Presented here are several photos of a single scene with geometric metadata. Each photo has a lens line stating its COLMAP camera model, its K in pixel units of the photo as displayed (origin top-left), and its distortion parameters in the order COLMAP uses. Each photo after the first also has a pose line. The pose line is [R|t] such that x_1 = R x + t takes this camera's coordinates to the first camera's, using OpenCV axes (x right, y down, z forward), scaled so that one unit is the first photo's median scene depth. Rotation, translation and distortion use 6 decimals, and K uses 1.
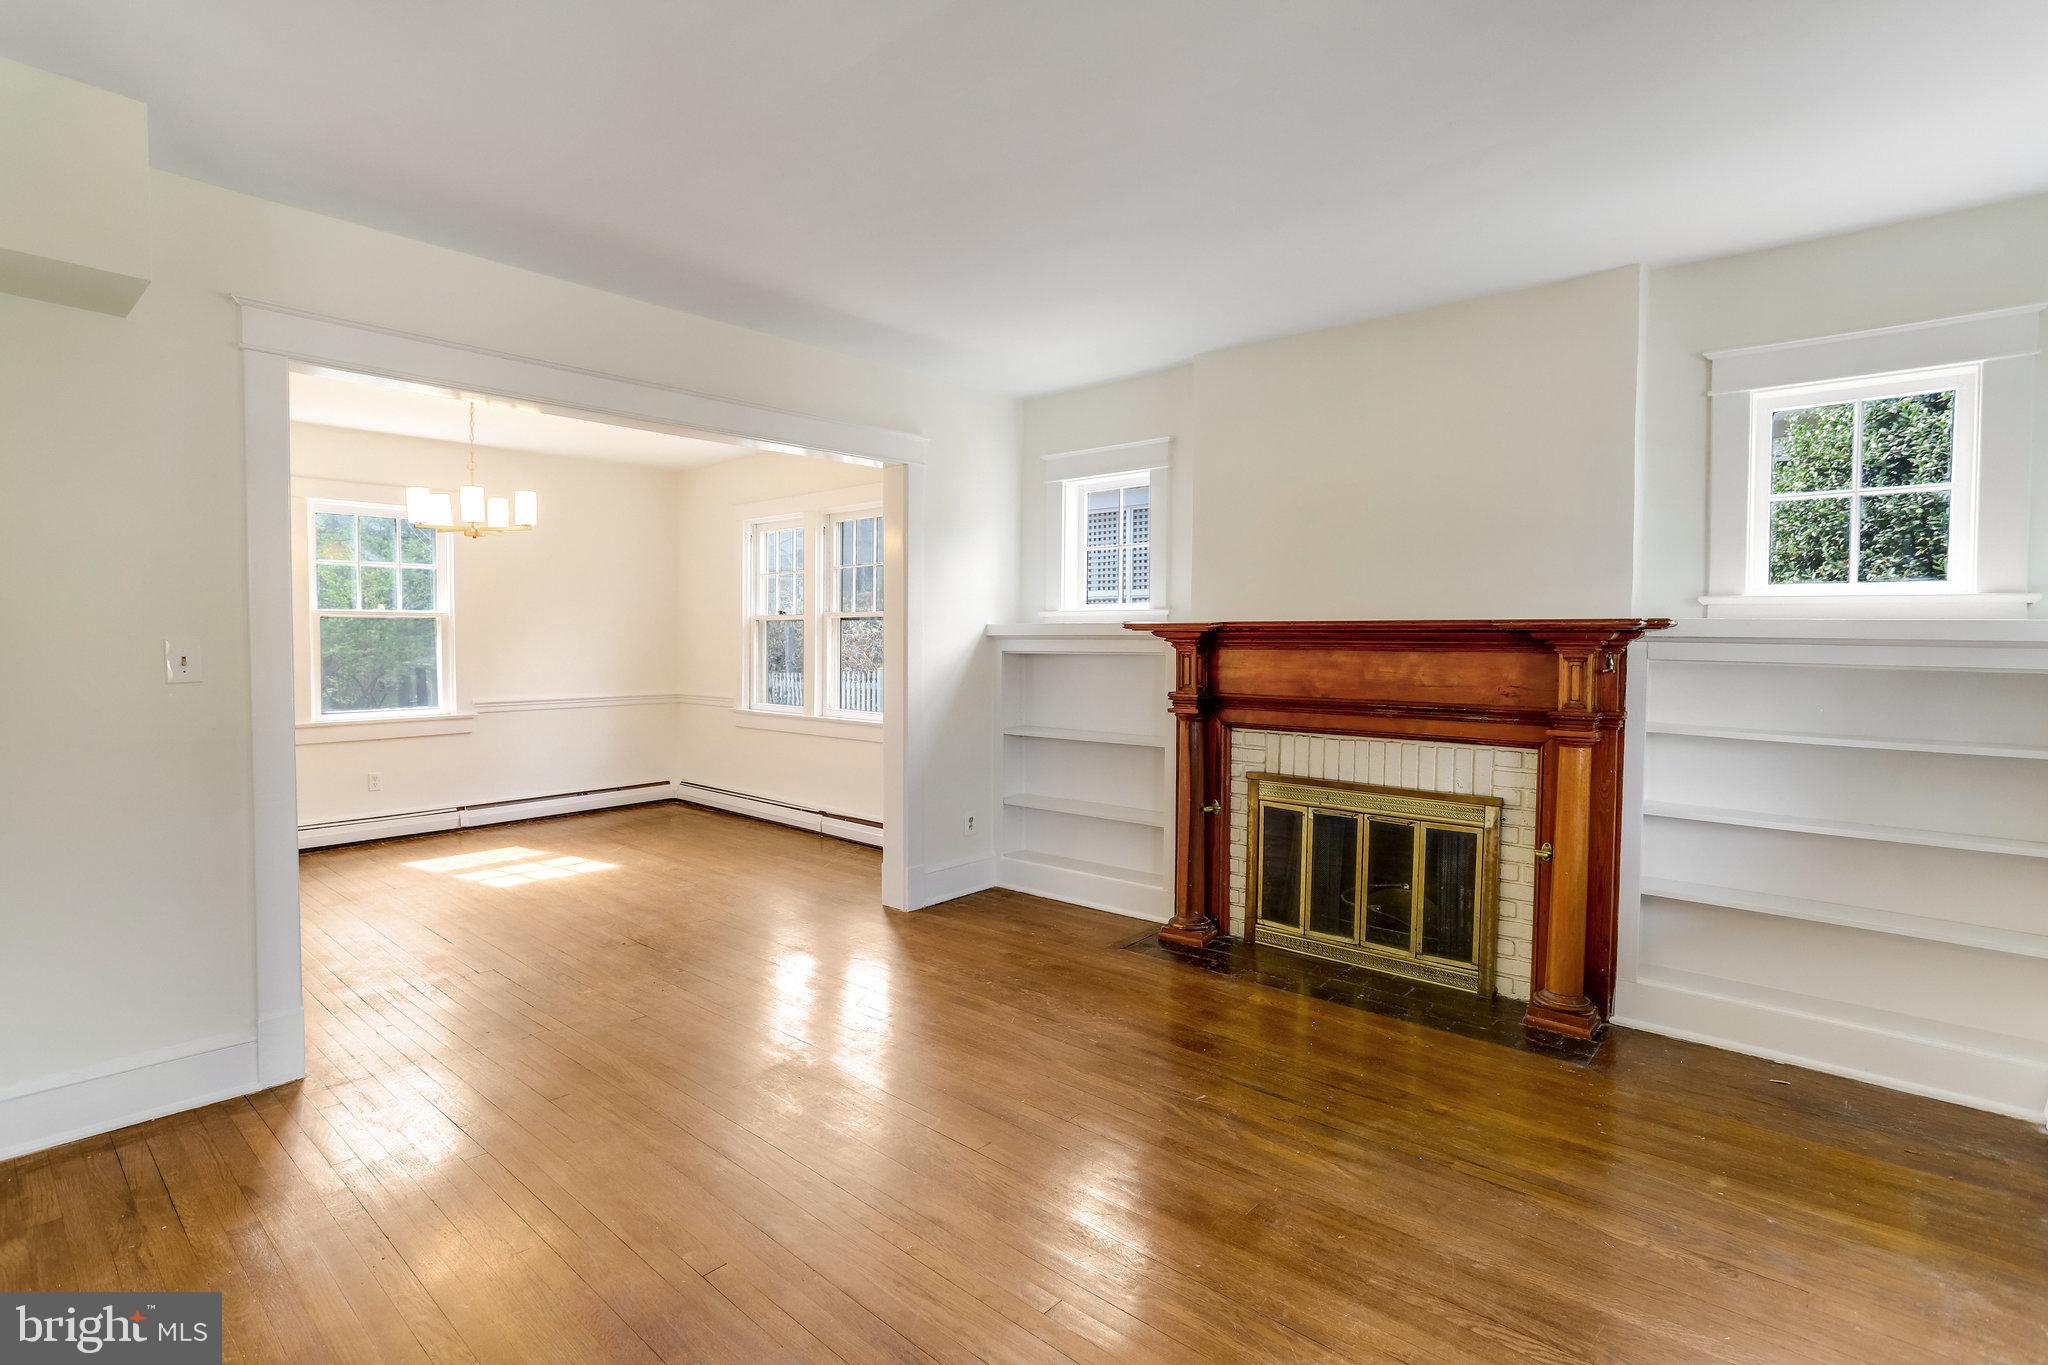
lens RADIAL K [[1004.2, 0, 1051.8], [0, 1004.2, 669.6], [0, 0, 1]] dist [-0.027818, 0.000047]
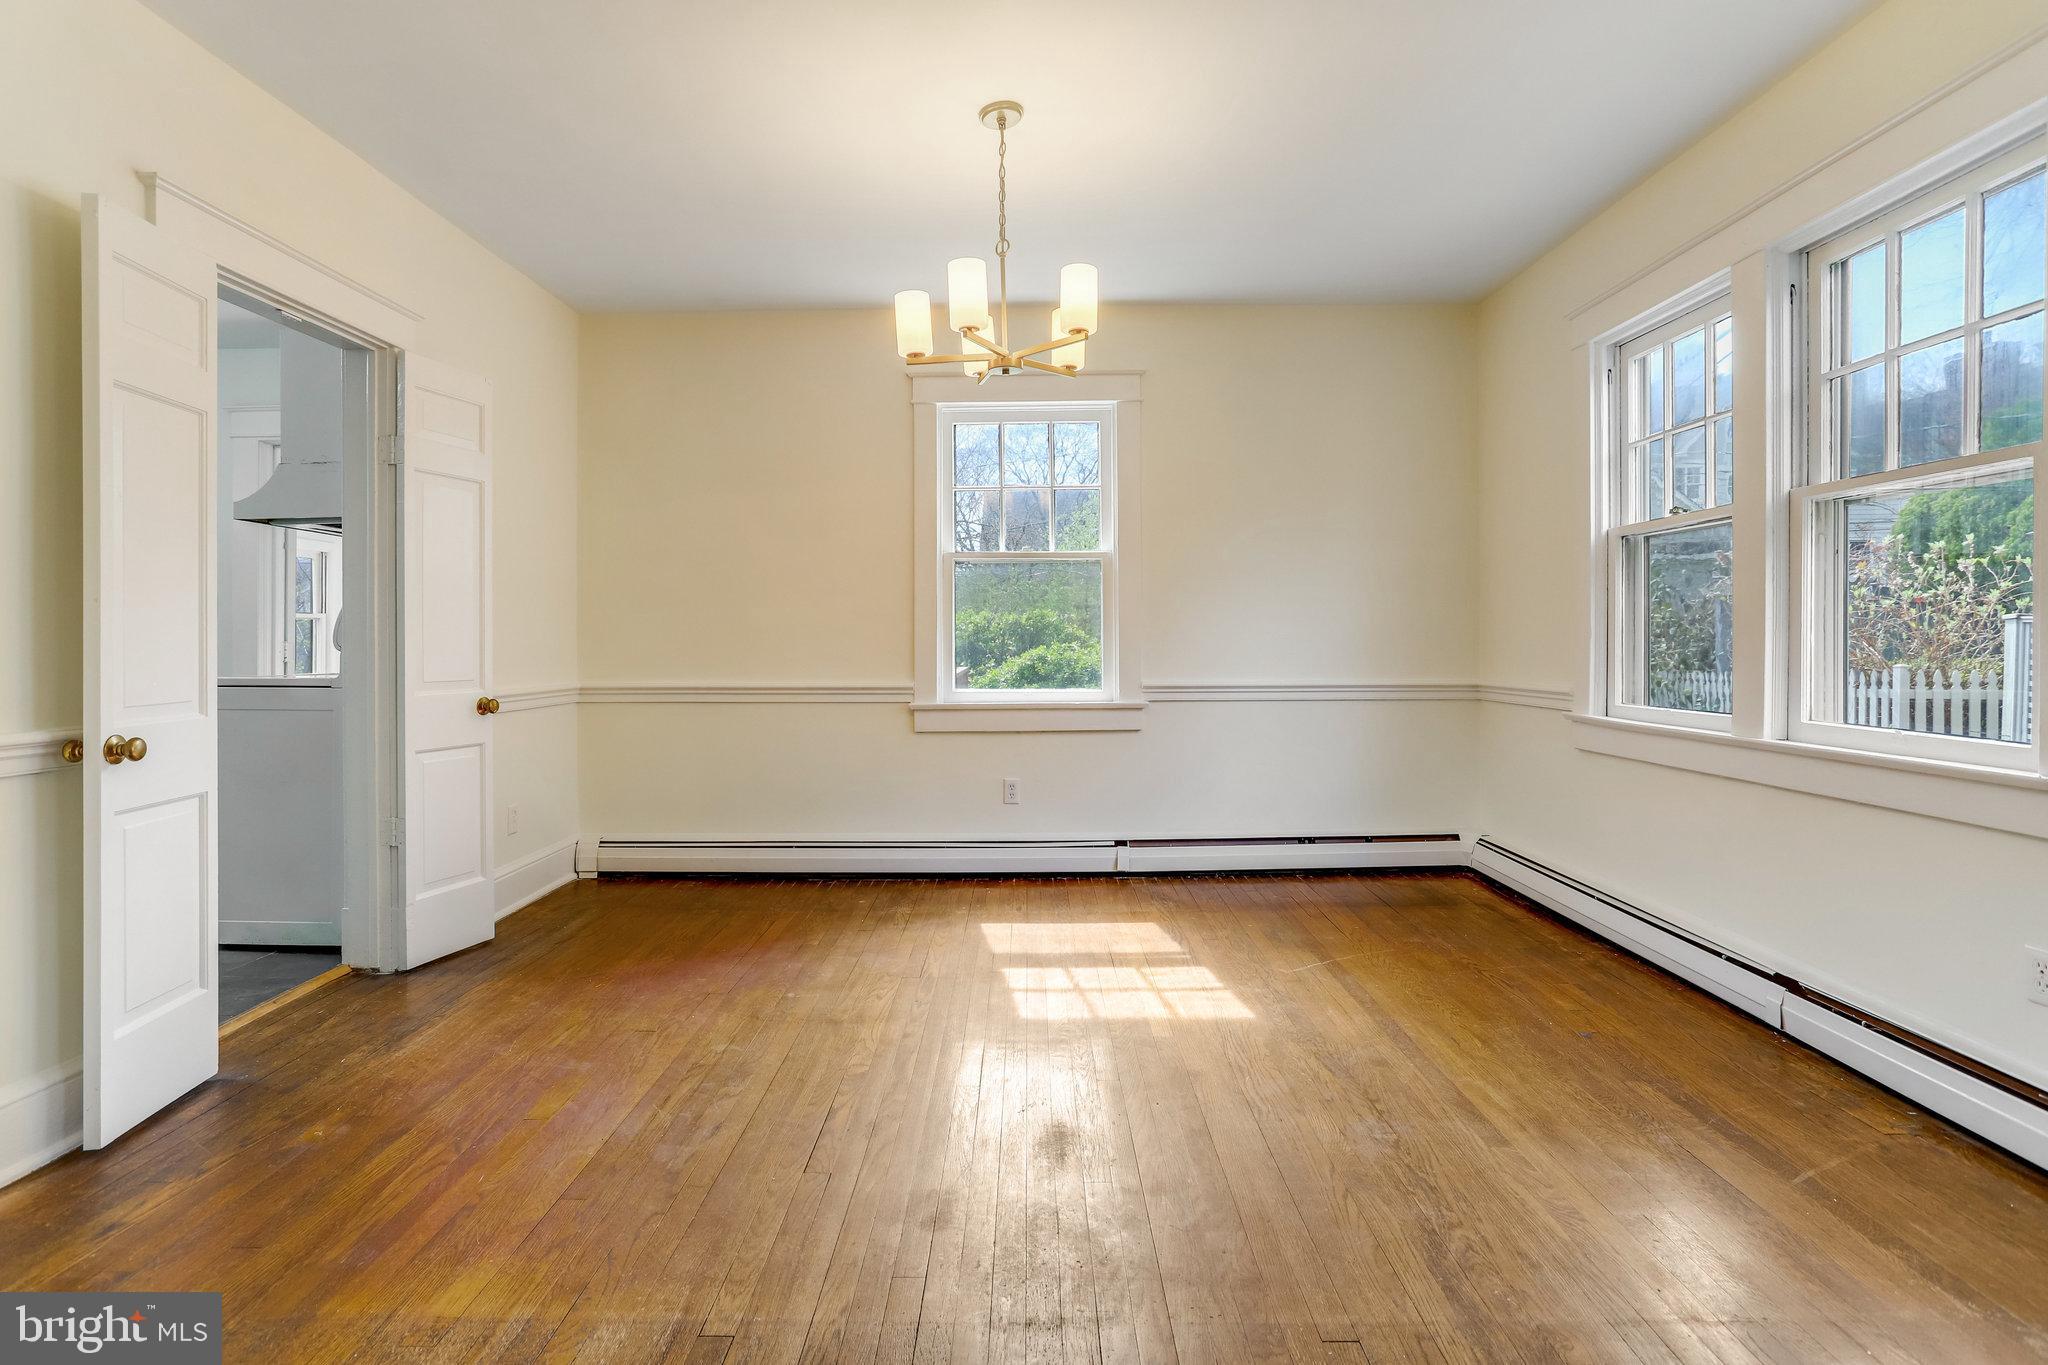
lens RADIAL K [[987.8, 0, 1023.4], [0, 987.8, 652.1], [0, 0, 1]] dist [-0.012659, 0.000259]
pose [[0.634521, -0.001976, -0.772903, -0.175626], [-0.017118, 0.999716, -0.016608, 0.033705], [0.772716, 0.023769, 0.634307, 0.756539]]
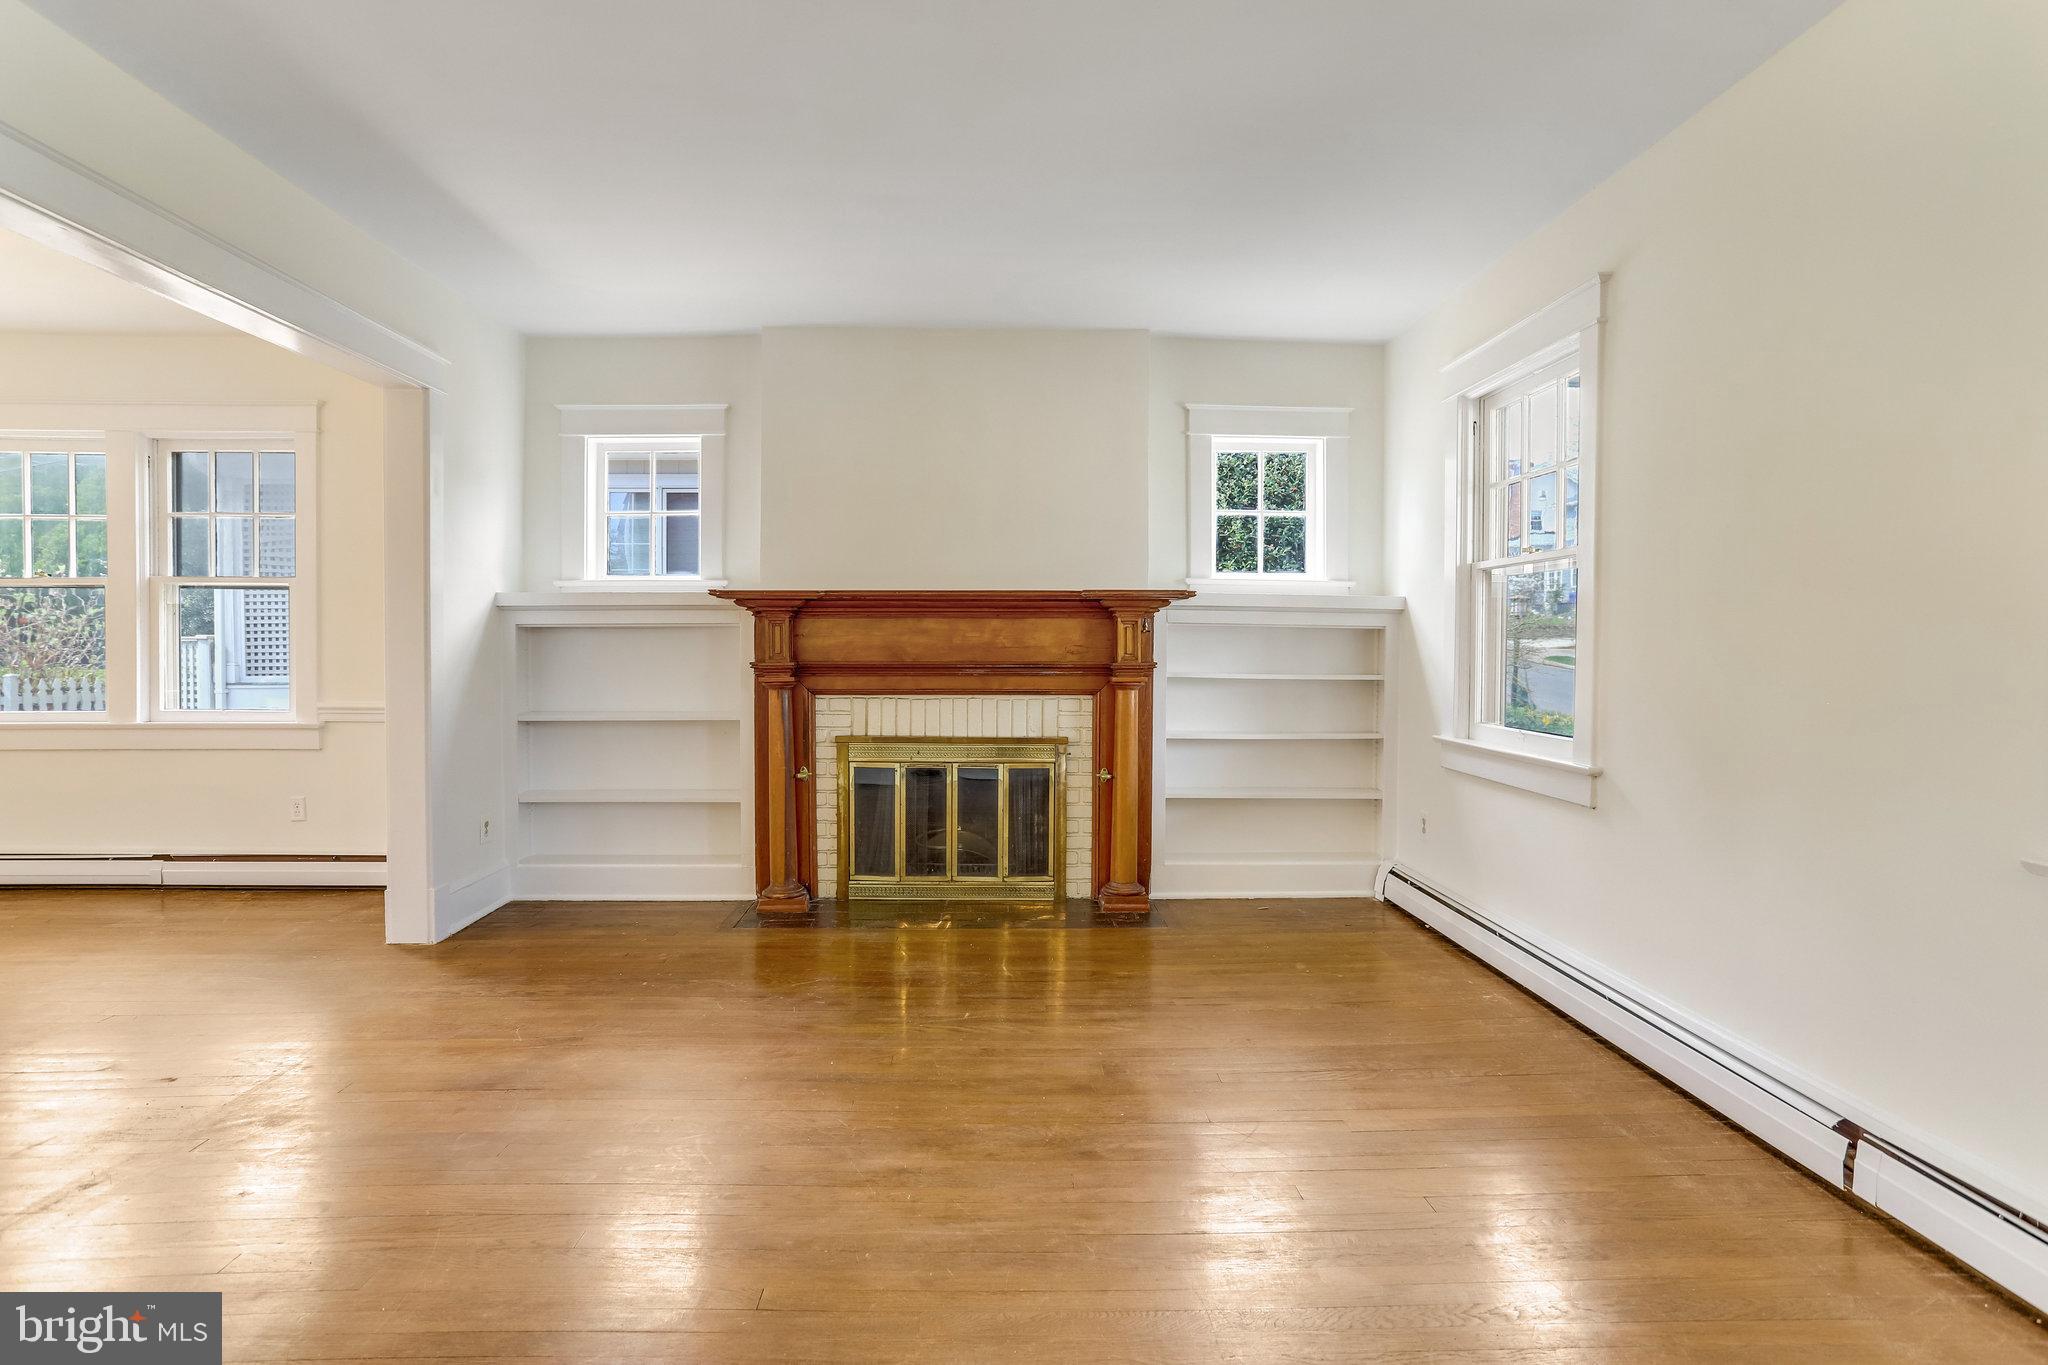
lens RADIAL K [[987.8, 0, 1023.4], [0, 987.8, 652.1], [0, 0, 1]] dist [-0.012659, 0.000259]
pose [[0.746424, -0.005585, 0.665447, -0.346051], [0.024909, 0.999498, -0.019552, 0.040151], [-0.665004, 0.031170, 0.746189, 0.103838]]
